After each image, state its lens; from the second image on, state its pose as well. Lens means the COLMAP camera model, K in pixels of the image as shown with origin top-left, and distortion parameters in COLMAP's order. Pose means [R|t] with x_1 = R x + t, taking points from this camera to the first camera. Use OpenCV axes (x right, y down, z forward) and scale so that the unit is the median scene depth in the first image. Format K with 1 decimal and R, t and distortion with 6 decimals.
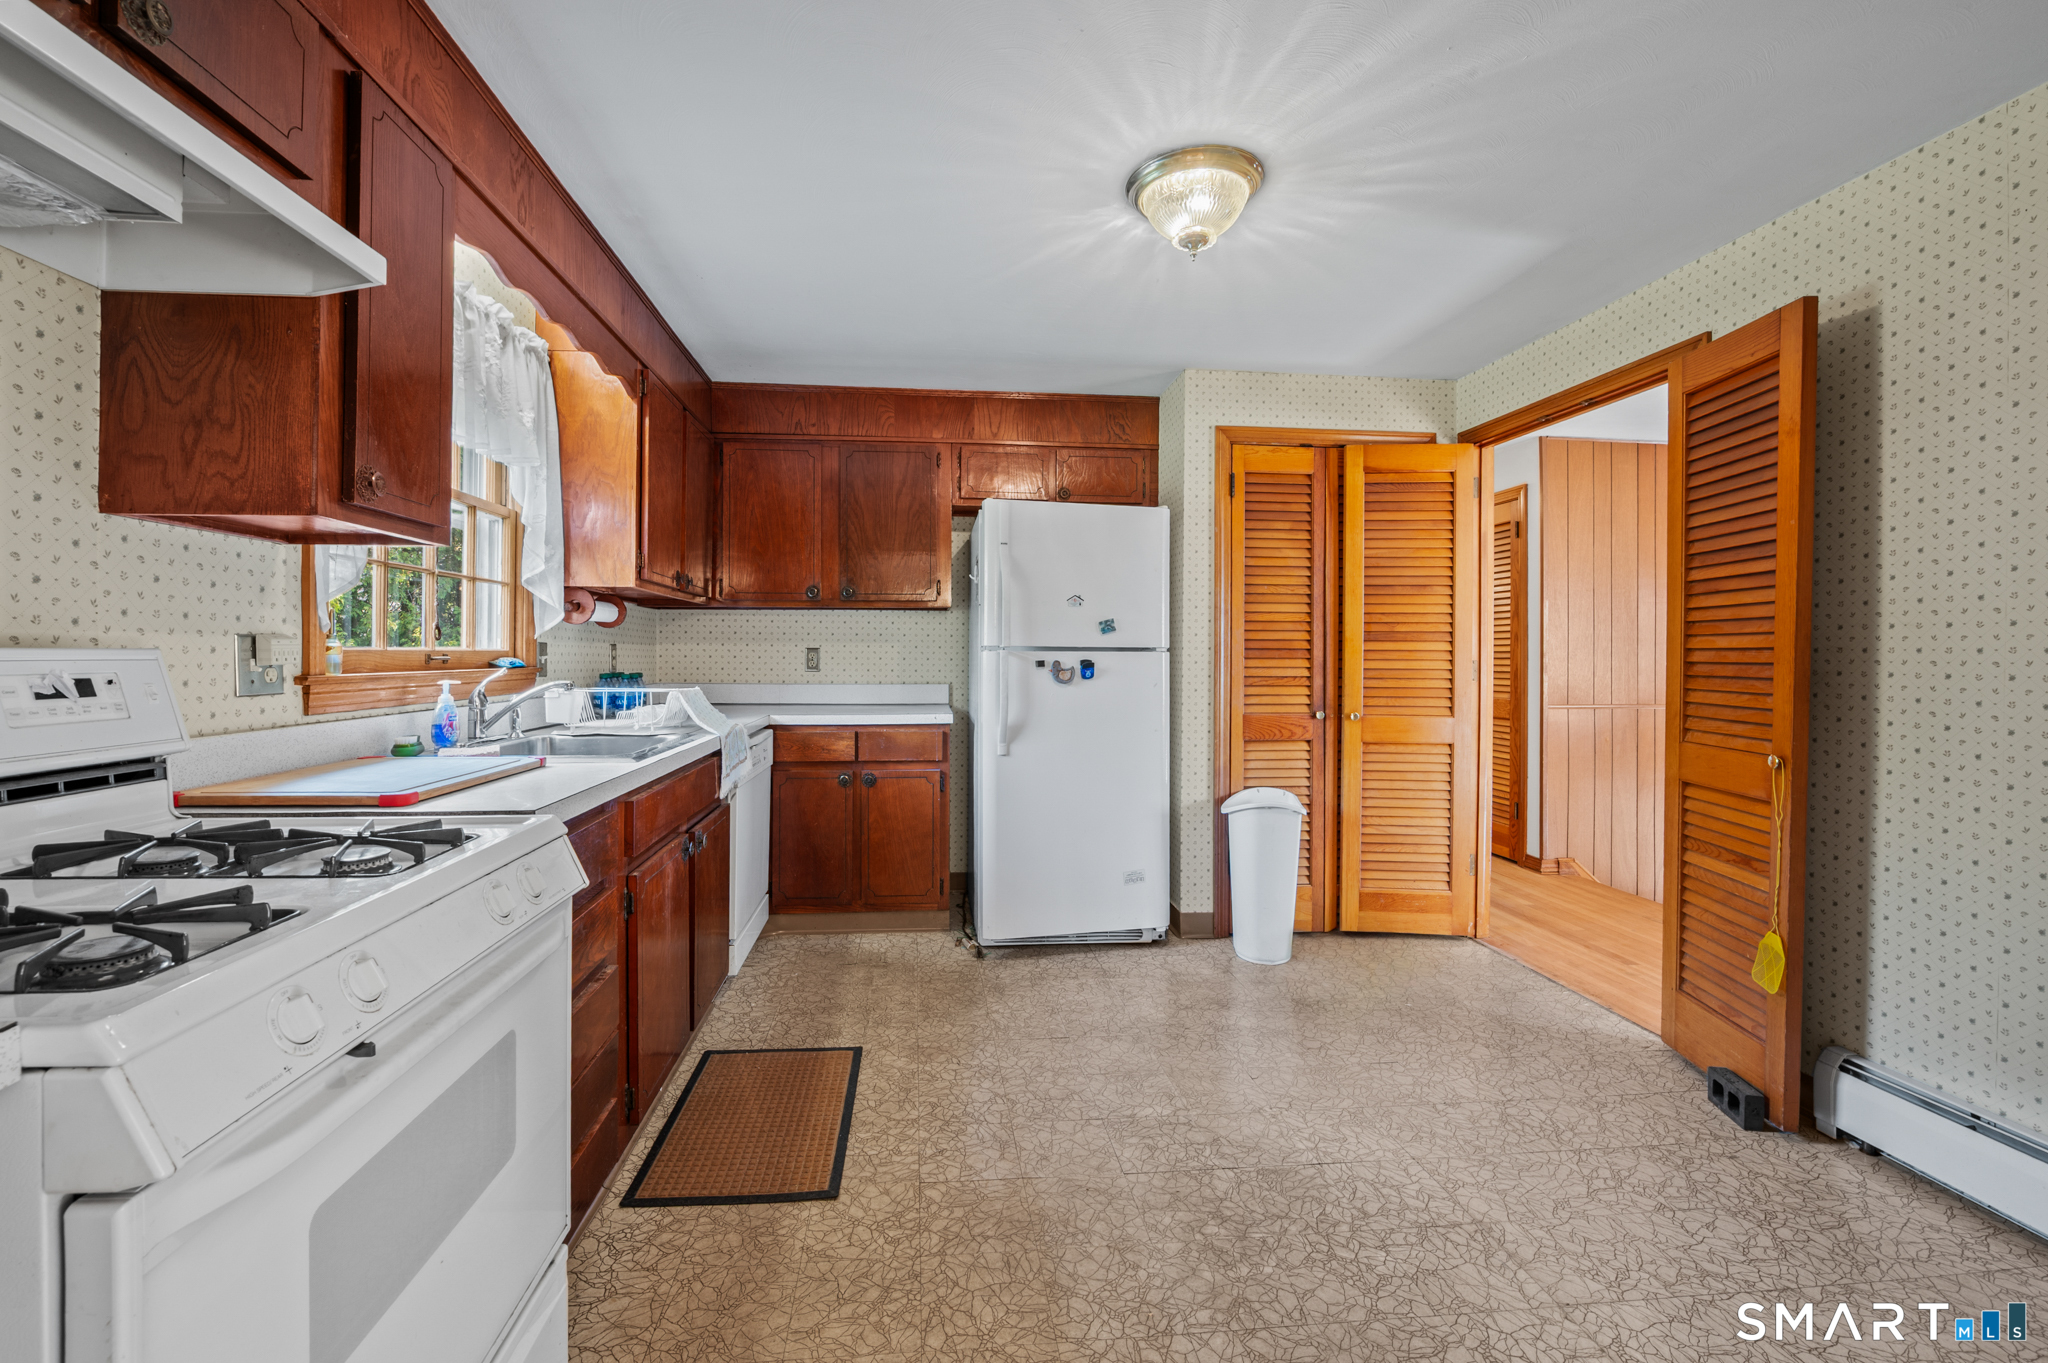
lens RADIAL K [[819.2, 0, 1031.2], [0, 819.2, 661.4], [0, 0, 1]] dist [-0.002576, 0.001290]
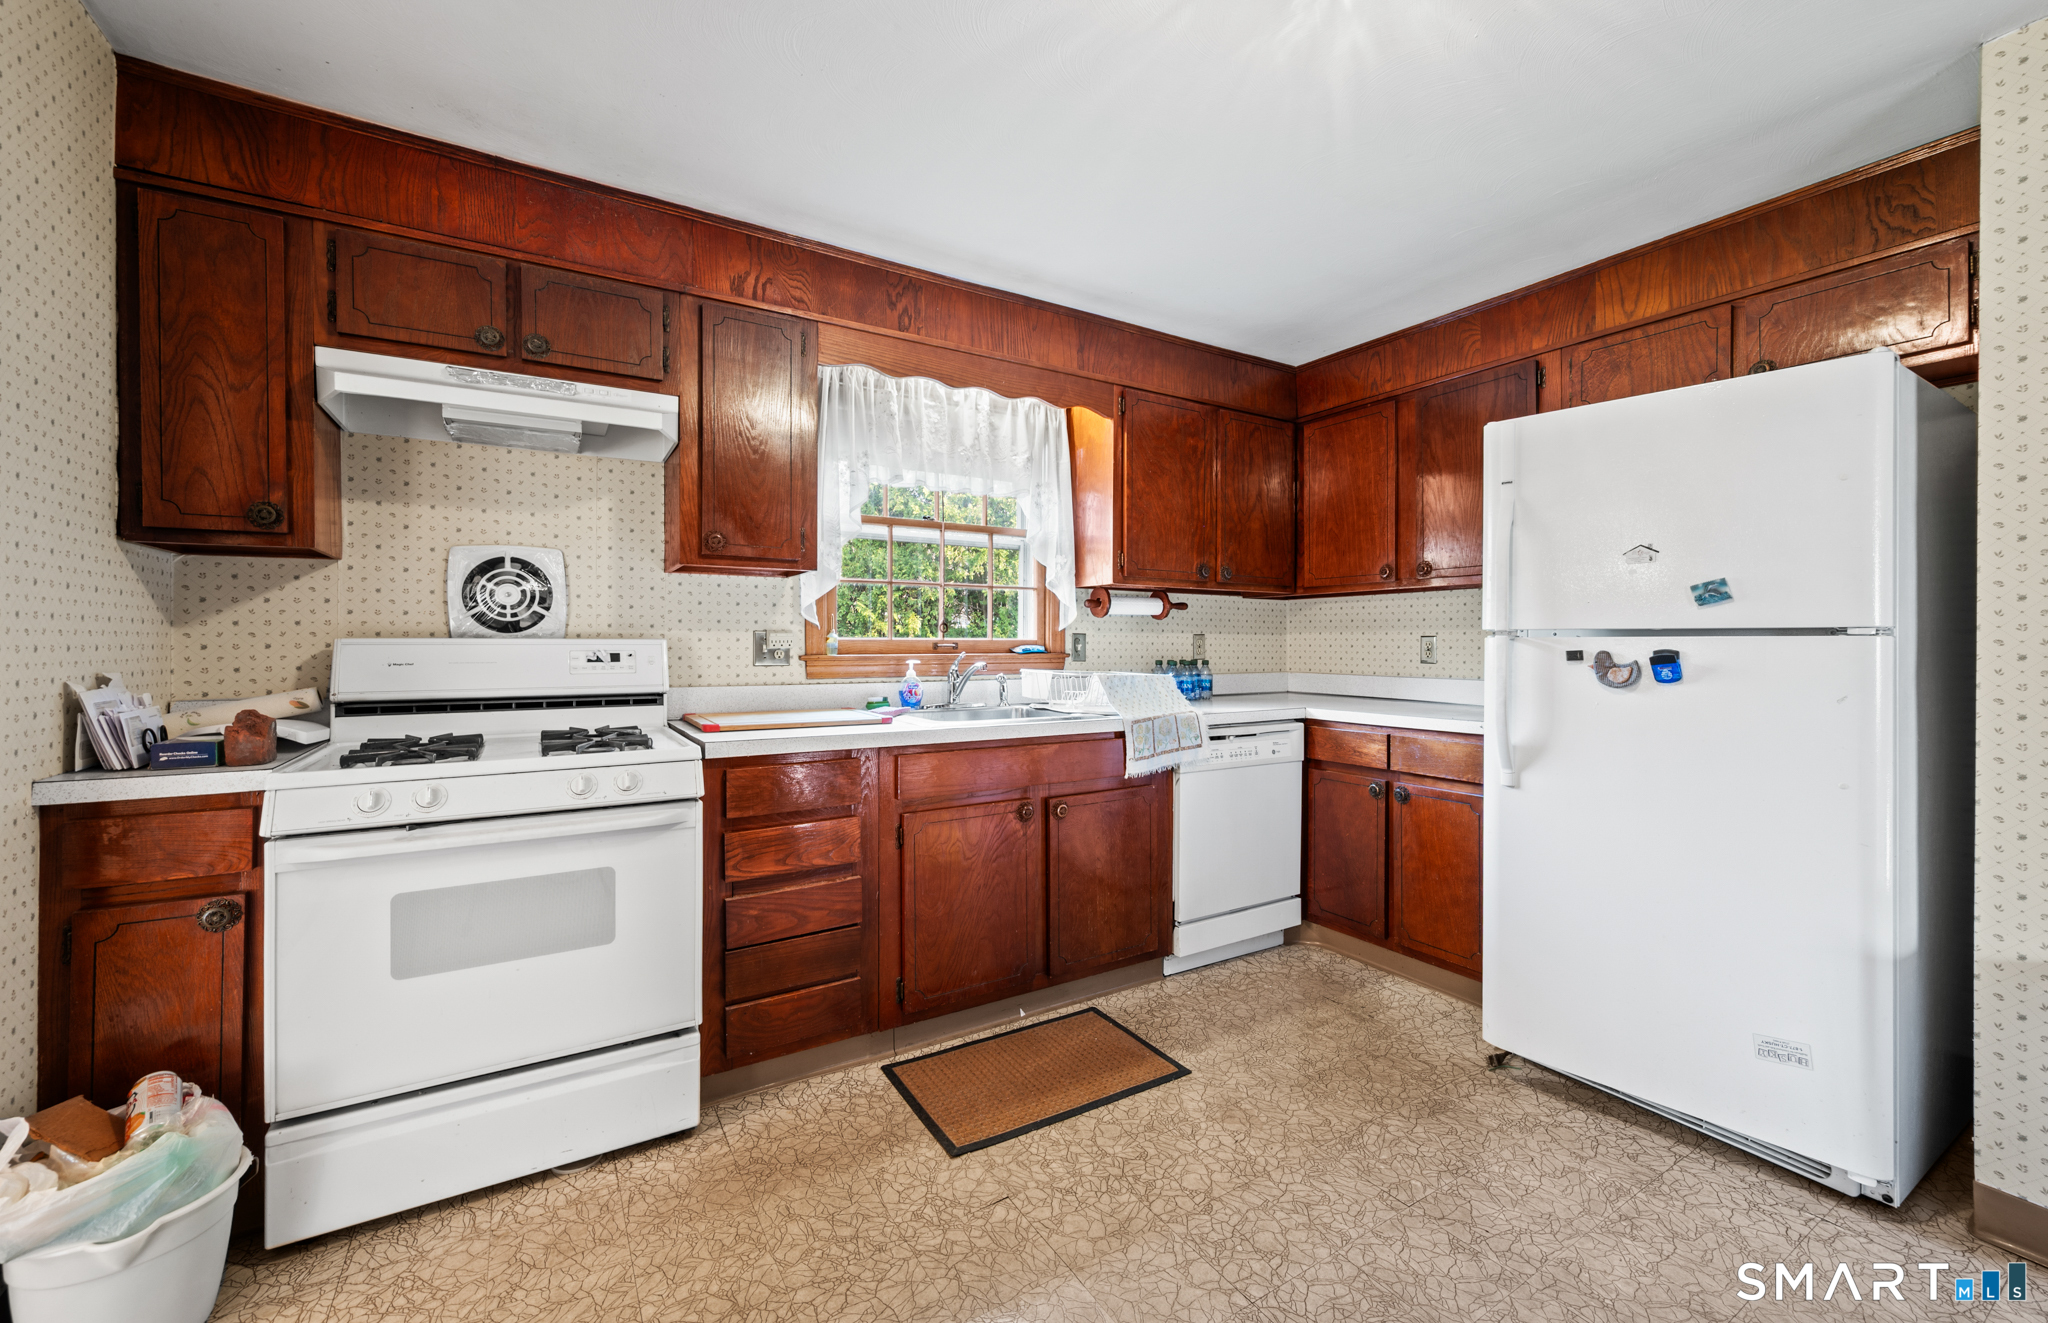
lens RADIAL K [[808.9, 0, 1035.9], [0, 808.9, 646.4], [0, 0, 1]] dist [0.009216, -0.000204]
pose [[0.462186, 0.000420, -0.886783, 0.421324], [-0.007590, 0.999965, -0.003483, 0.001027], [0.886750, 0.008340, 0.462173, 0.347225]]
